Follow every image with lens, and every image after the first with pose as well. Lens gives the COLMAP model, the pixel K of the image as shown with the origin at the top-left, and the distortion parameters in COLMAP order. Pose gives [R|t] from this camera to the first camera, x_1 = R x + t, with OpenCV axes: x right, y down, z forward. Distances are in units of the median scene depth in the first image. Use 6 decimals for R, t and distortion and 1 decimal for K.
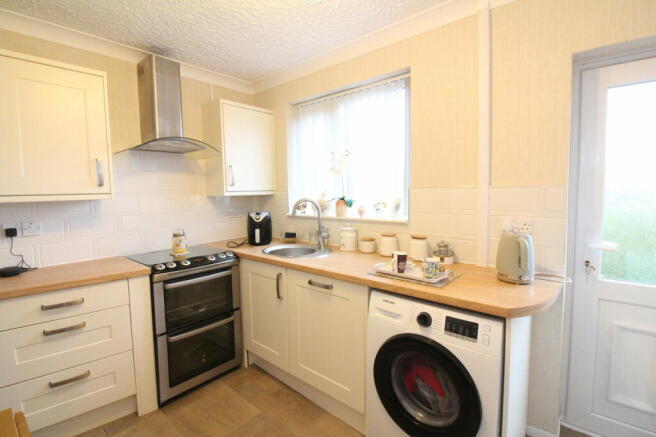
lens RADIAL K [[307.2, 0, 328.0], [0, 307.2, 218.5], [0, 0, 1]] dist [-0.000275, -0.000197]
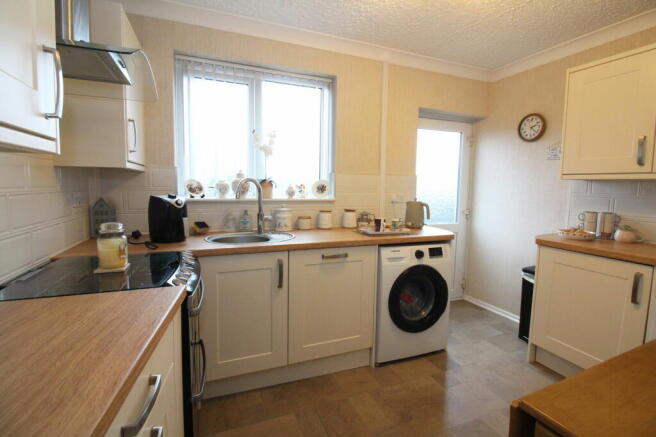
lens RADIAL K [[307.2, 0, 328.0], [0, 307.2, 218.5], [0, 0, 1]] dist [-0.000275, -0.000197]
pose [[0.446612, -0.068831, 0.892076, -0.861345], [0.056051, 0.997231, 0.048883, 0.023756], [-0.892970, 0.028170, 0.449233, 0.455461]]
